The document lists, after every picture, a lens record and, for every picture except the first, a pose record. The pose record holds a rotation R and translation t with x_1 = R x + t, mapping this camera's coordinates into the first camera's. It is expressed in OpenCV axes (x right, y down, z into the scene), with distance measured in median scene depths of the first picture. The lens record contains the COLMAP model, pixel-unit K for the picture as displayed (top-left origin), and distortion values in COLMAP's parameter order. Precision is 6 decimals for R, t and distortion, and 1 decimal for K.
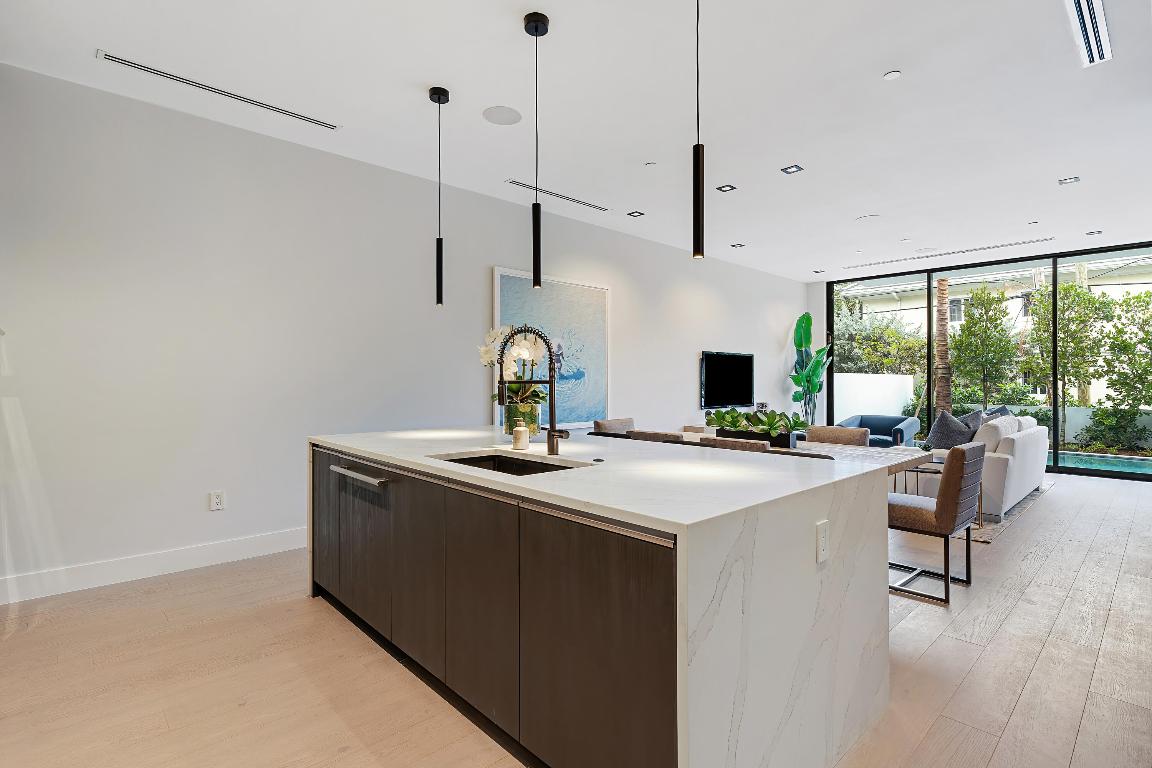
lens RADIAL K [[565.0, 0, 583.1], [0, 565.0, 379.7], [0, 0, 1]] dist [0.002414, -0.001460]
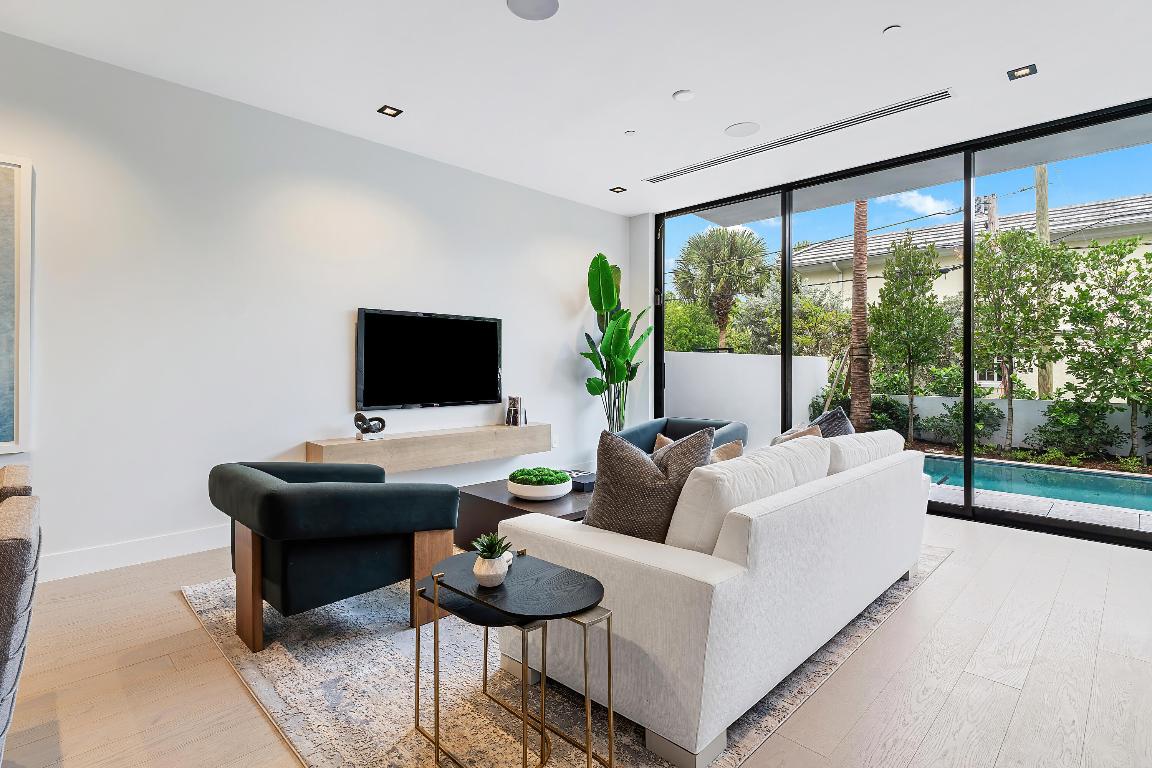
lens RADIAL K [[565.0, 0, 586.5], [0, 565.0, 365.7], [0, 0, 1]] dist [0.002414, -0.001460]
pose [[0.999610, 0.000575, 0.027903, 0.291508], [-0.000586, 1.000000, 0.000410, 0.004782], [-0.027903, -0.000427, 0.999611, 0.293122]]
